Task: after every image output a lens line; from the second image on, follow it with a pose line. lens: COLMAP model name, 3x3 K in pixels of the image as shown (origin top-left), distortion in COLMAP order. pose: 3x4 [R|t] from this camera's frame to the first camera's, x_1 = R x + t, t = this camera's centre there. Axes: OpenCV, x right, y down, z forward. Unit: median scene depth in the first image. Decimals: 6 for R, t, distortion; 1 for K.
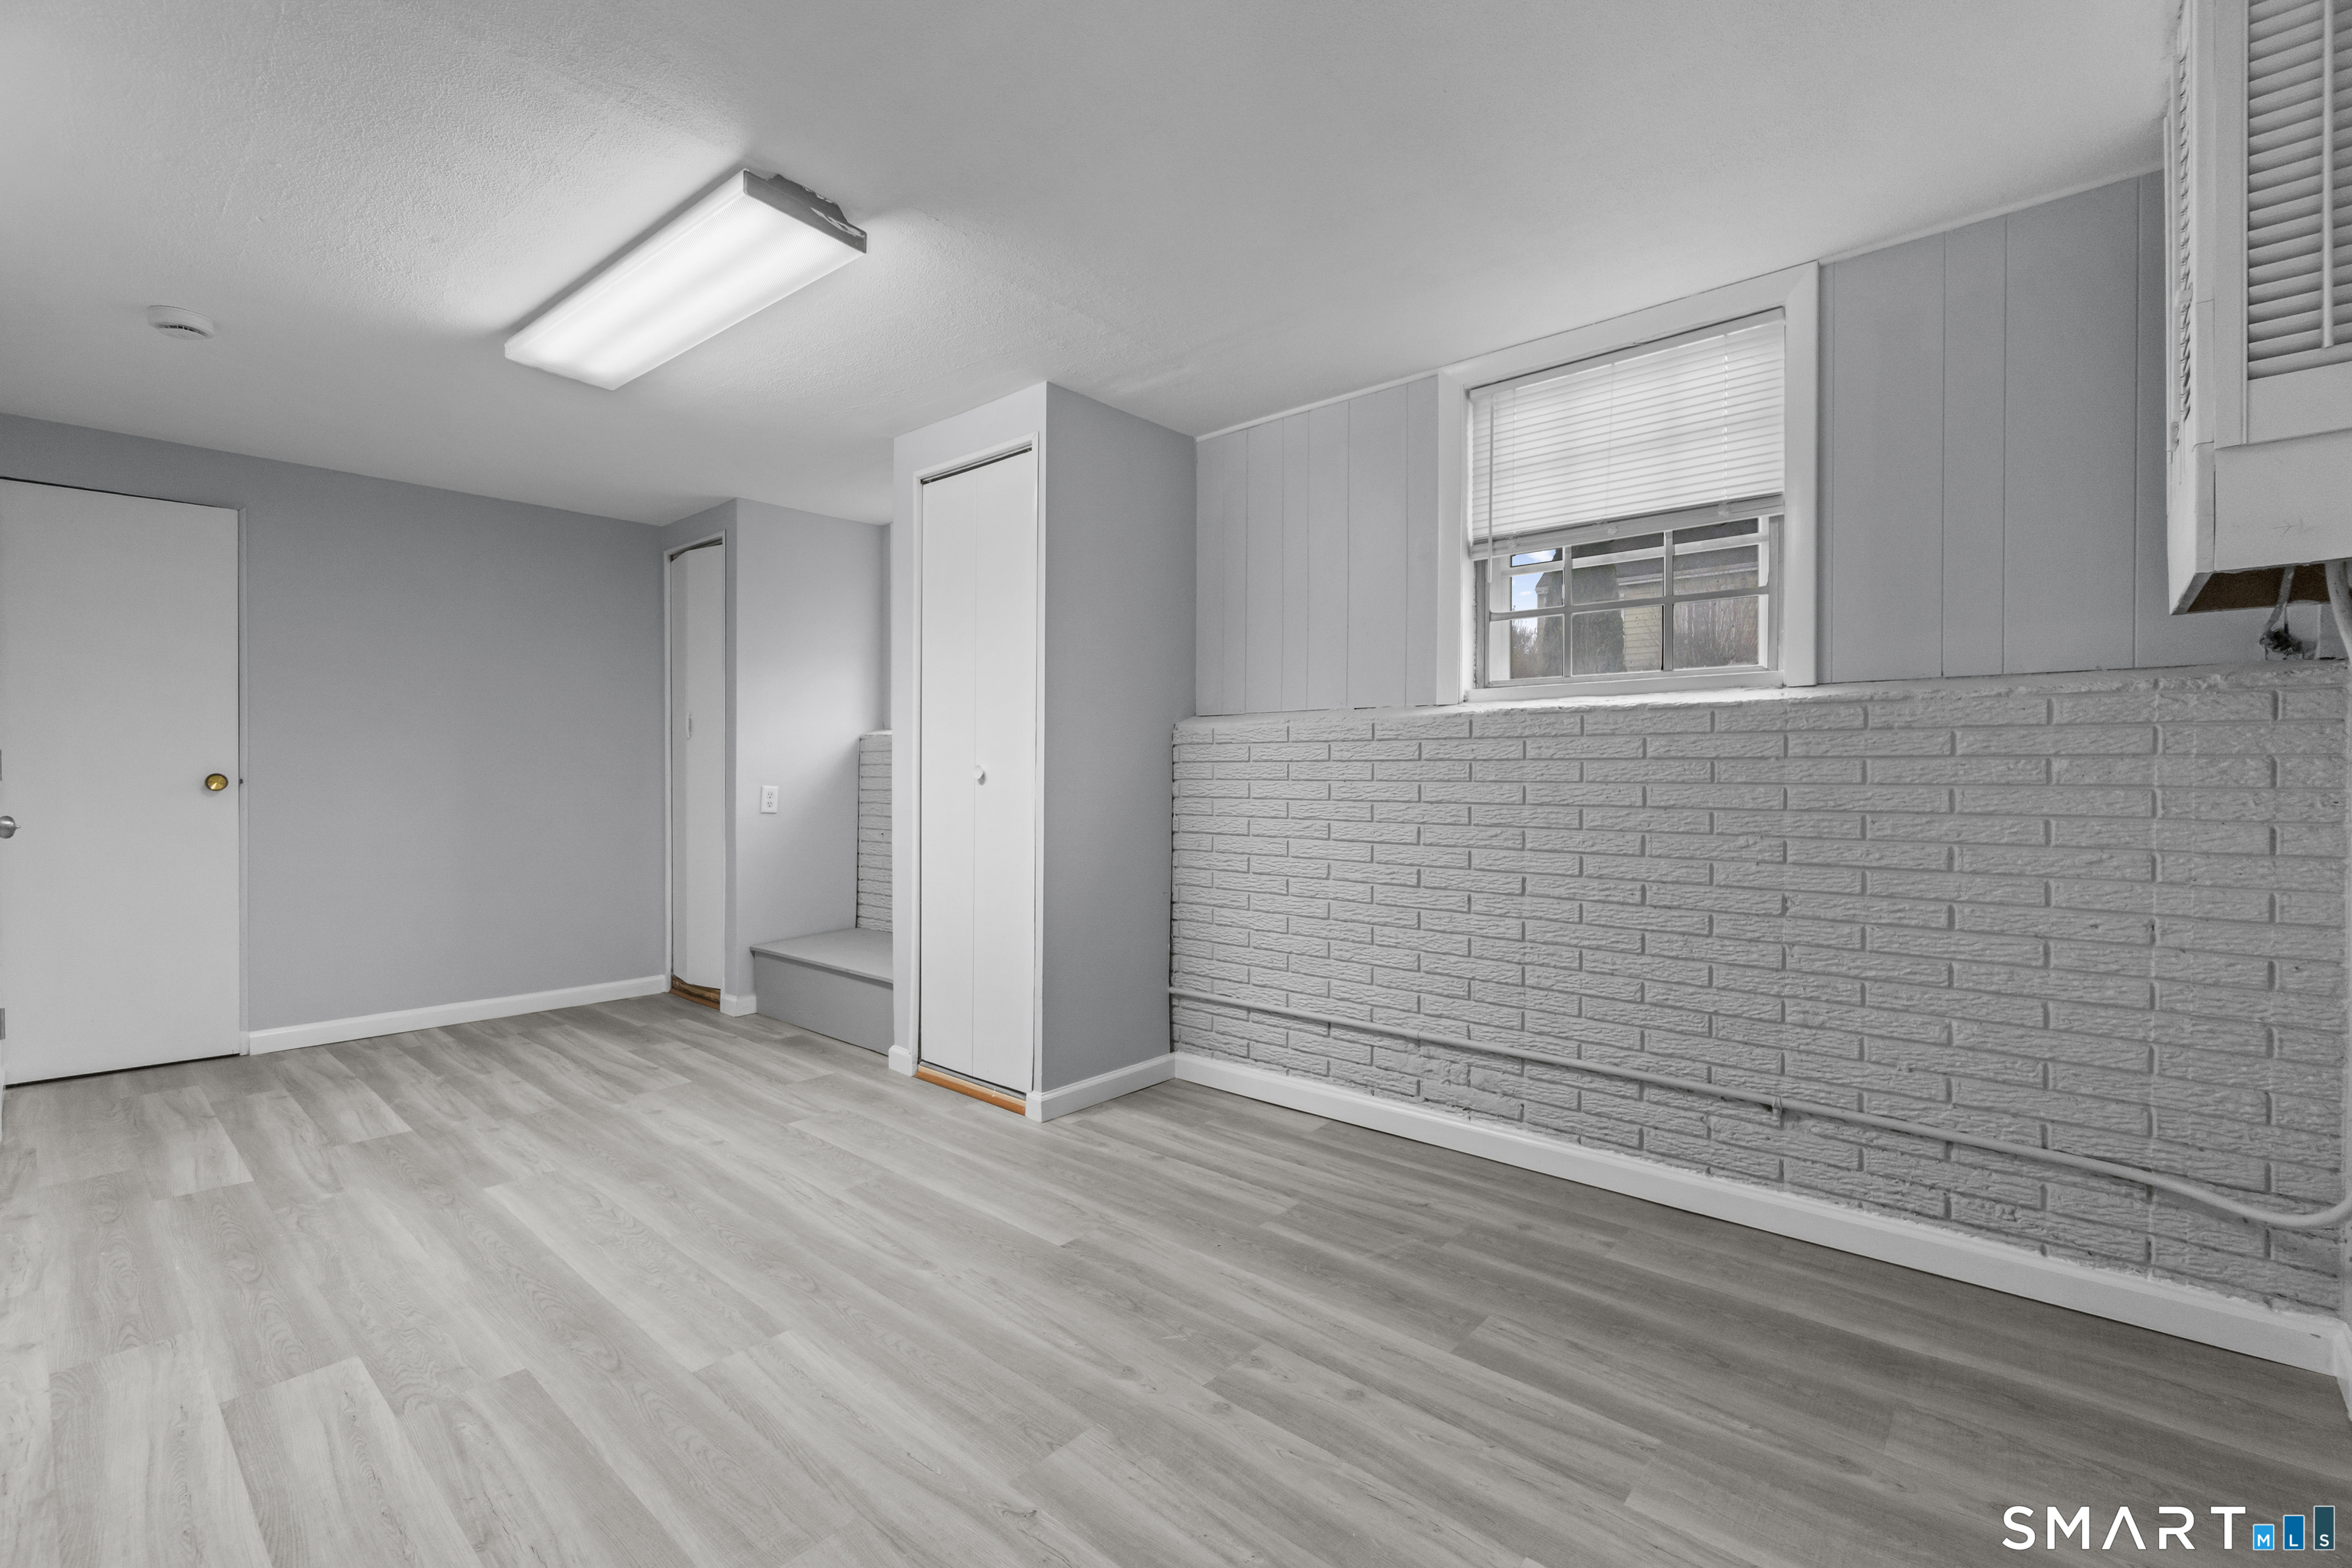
lens RADIAL K [[1031.6, 0, 1178.0], [0, 1031.6, 780.6], [0, 0, 1]] dist [-0.003480, 0.001299]
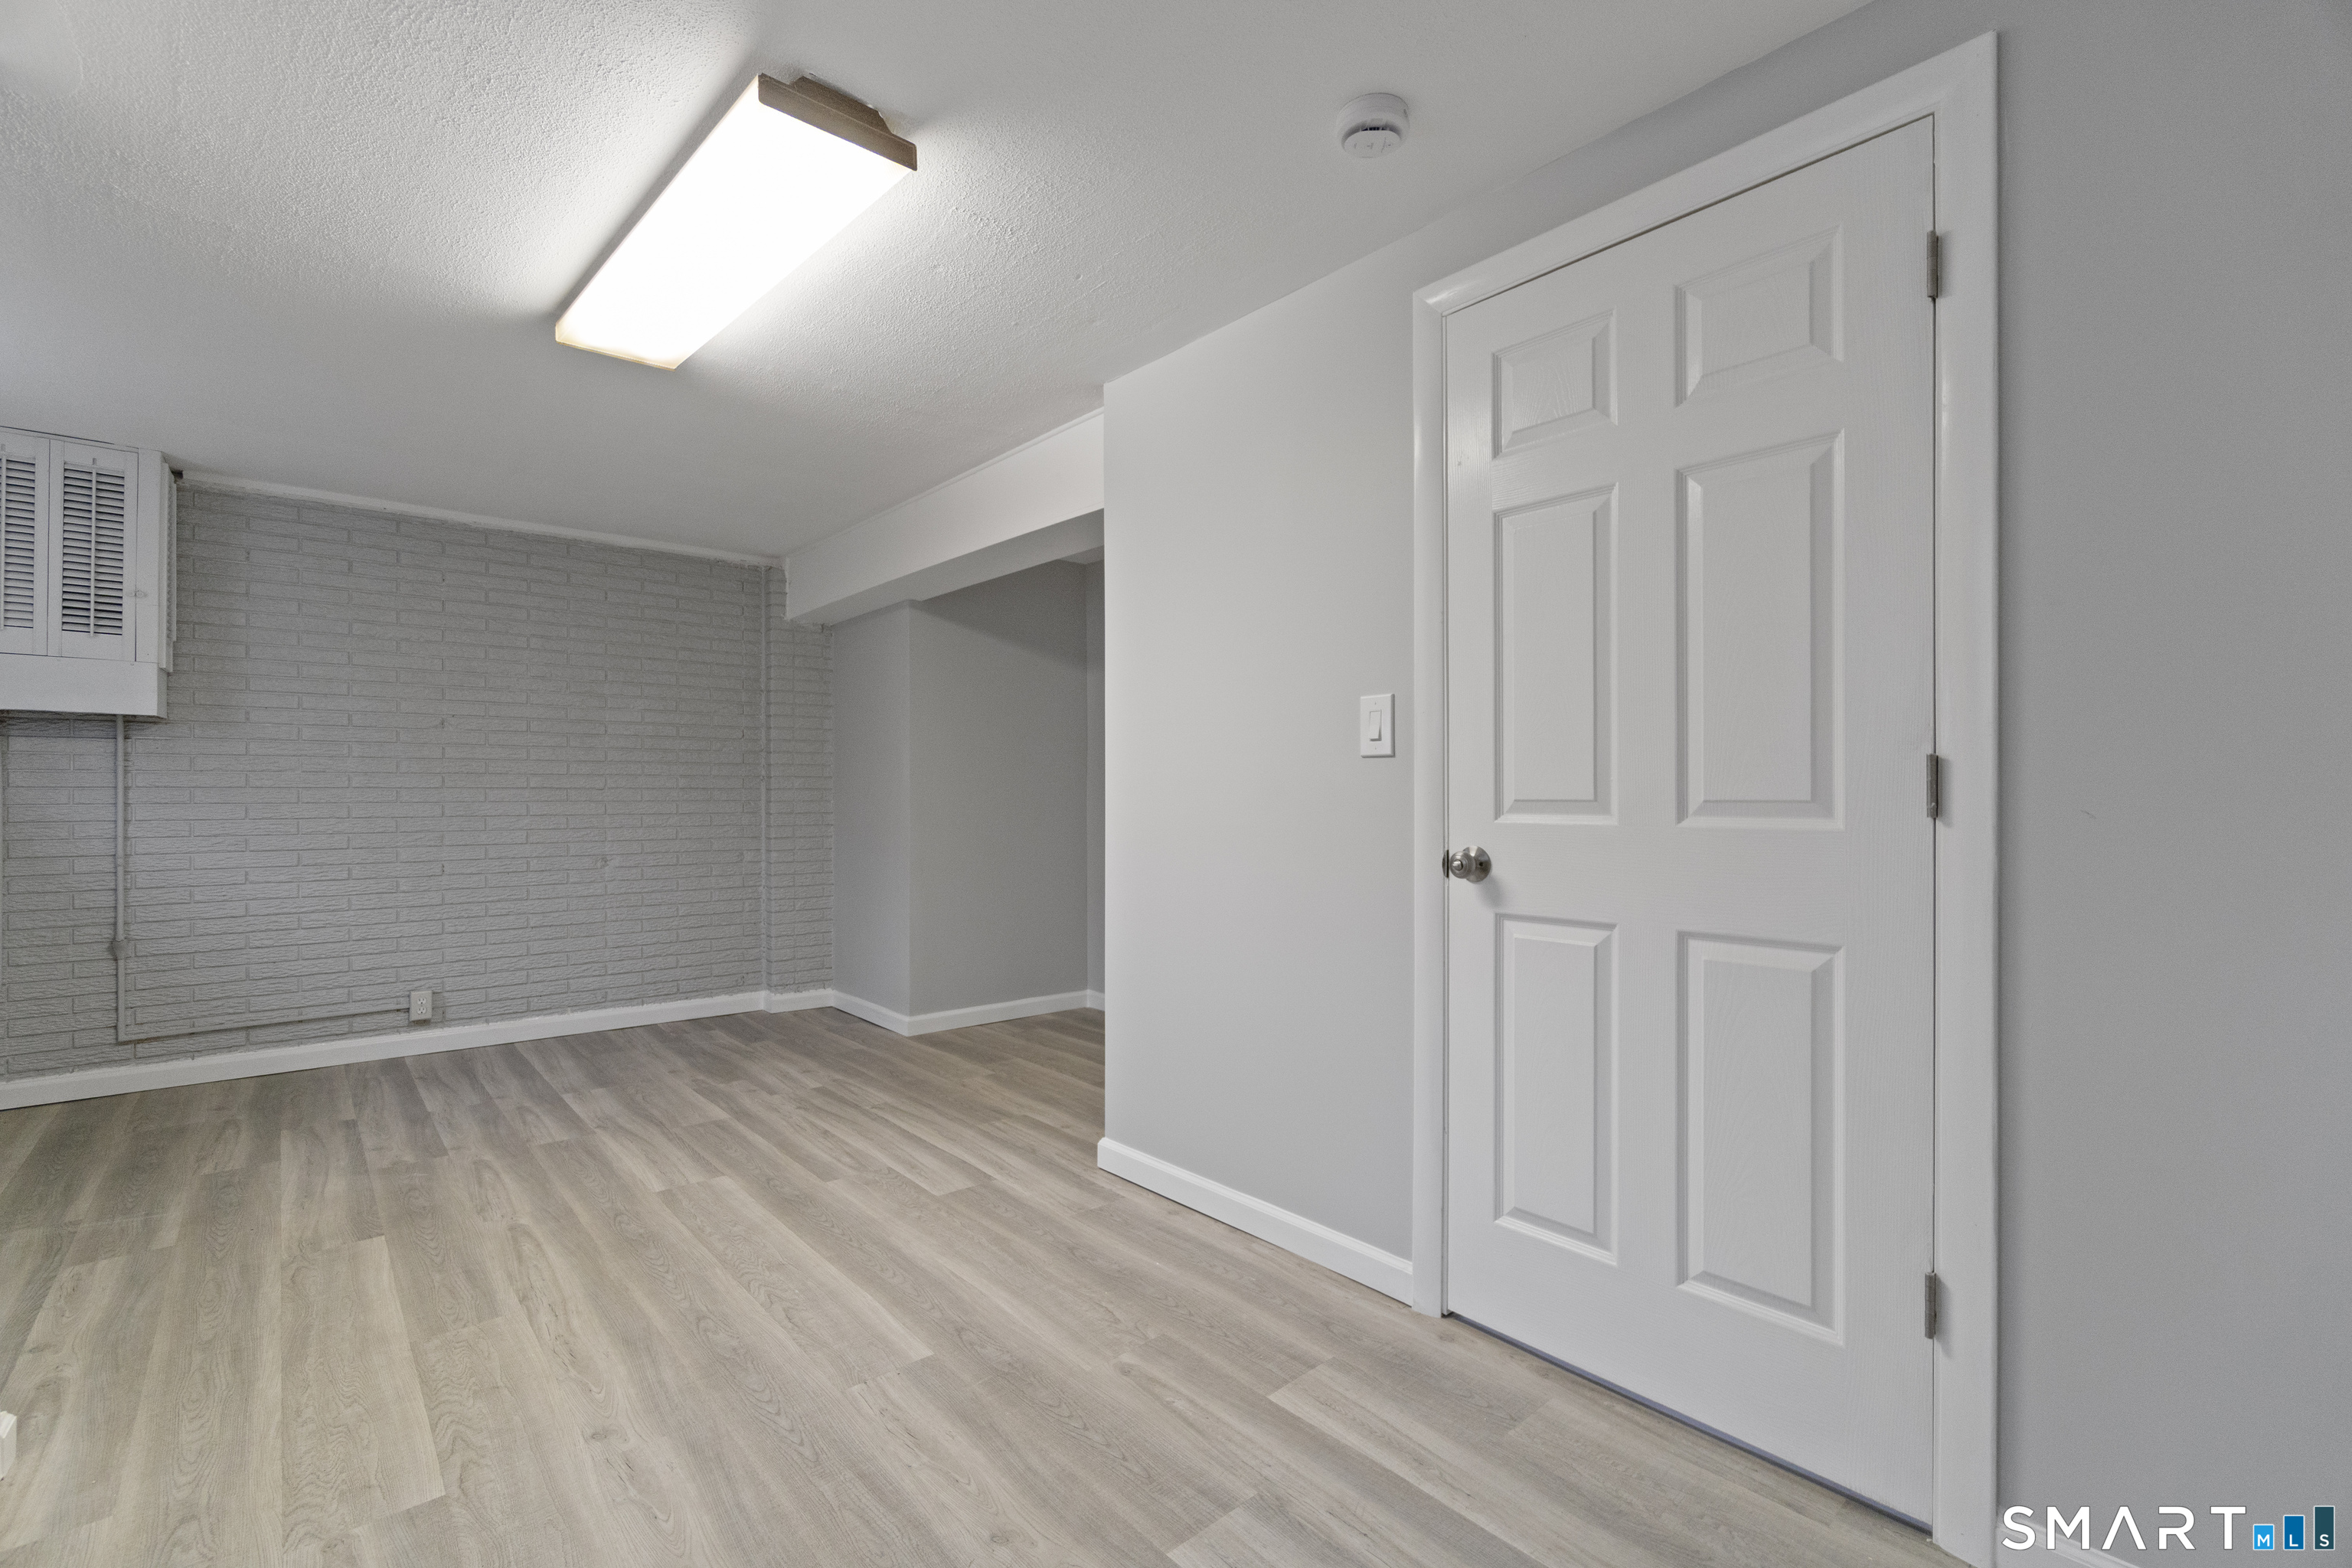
lens RADIAL K [[1031.6, 0, 1174.6], [0, 1031.6, 787.9], [0, 0, 1]] dist [-0.003480, 0.001299]
pose [[-0.991176, 0.002258, 0.132533, -1.245701], [0.002574, 0.999994, 0.002214, -0.021058], [-0.132527, 0.002535, -0.991176, 2.256653]]
